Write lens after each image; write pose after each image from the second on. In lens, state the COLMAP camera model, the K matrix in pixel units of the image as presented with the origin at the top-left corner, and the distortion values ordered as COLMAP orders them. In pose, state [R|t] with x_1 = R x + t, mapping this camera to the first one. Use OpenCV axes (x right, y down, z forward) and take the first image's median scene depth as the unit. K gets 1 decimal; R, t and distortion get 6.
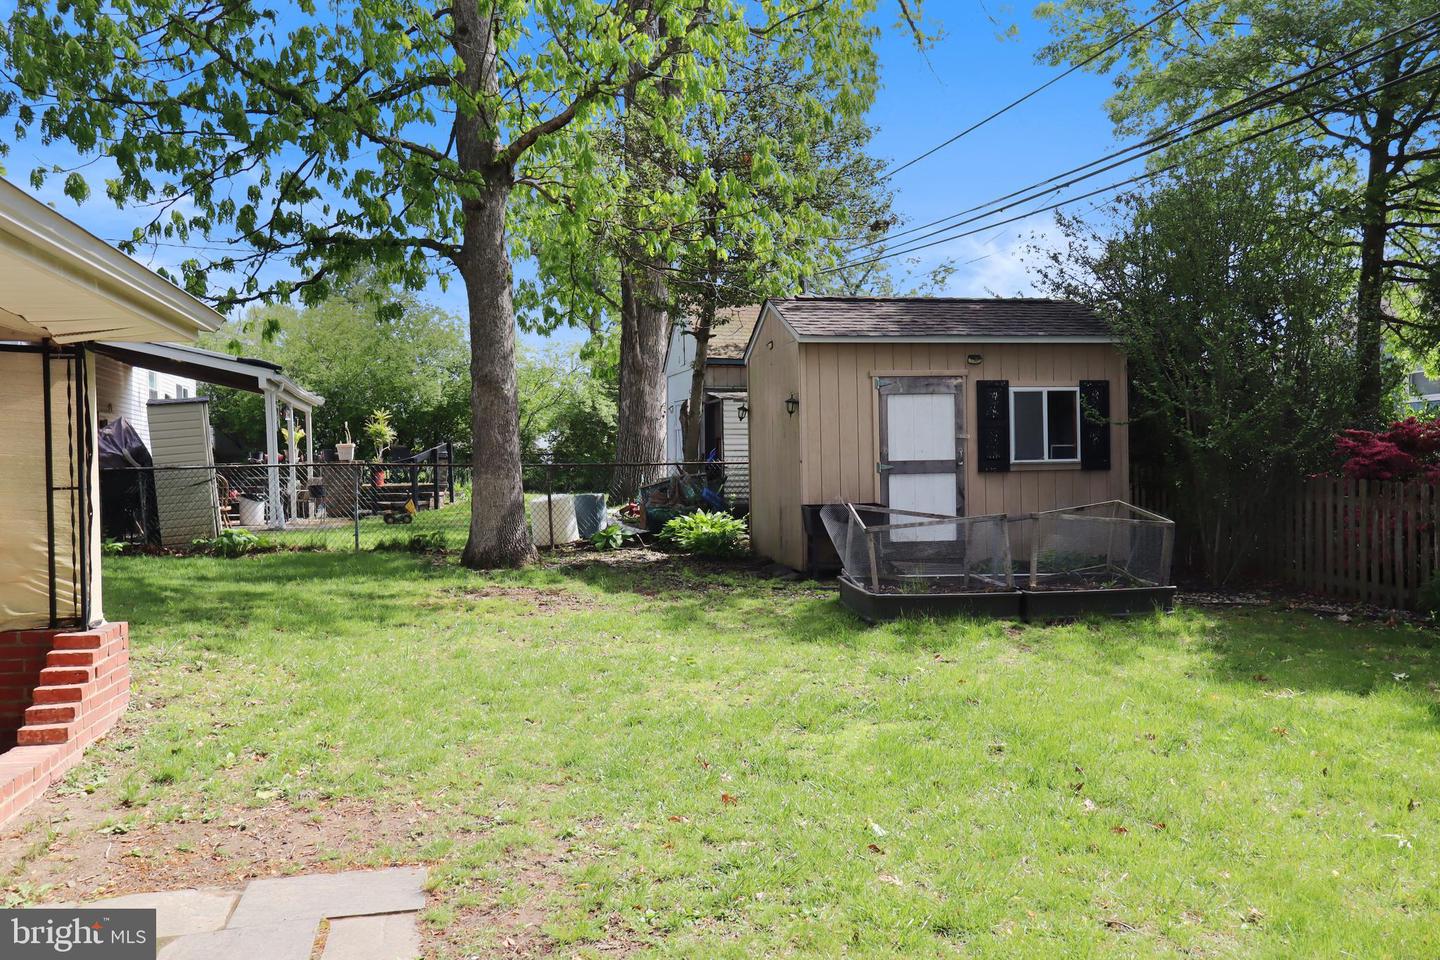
lens RADIAL K [[1201.6, 0, 724.8], [0, 1201.6, 475.6], [0, 0, 1]] dist [0.013708, 0.003430]
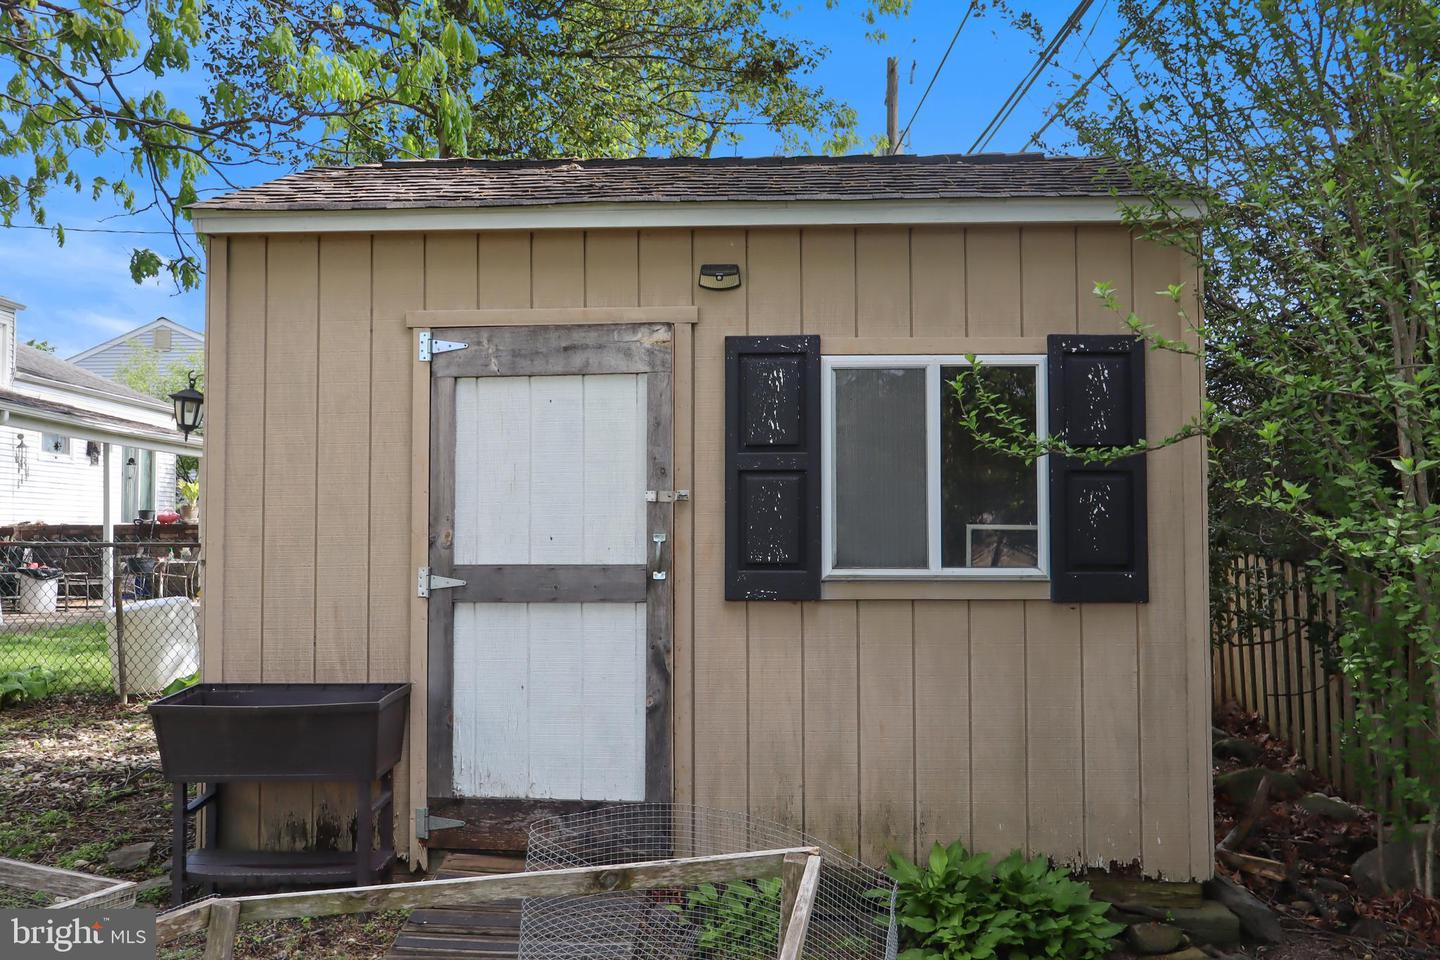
lens RADIAL K [[1201.6, 0, 710.6], [0, 1201.6, 481.7], [0, 0, 1]] dist [0.013708, 0.003430]
pose [[0.975366, 0.005957, -0.220513, 0.282188], [-0.016139, 0.998883, -0.044400, -0.021756], [0.220003, 0.046865, 0.974373, 0.661922]]
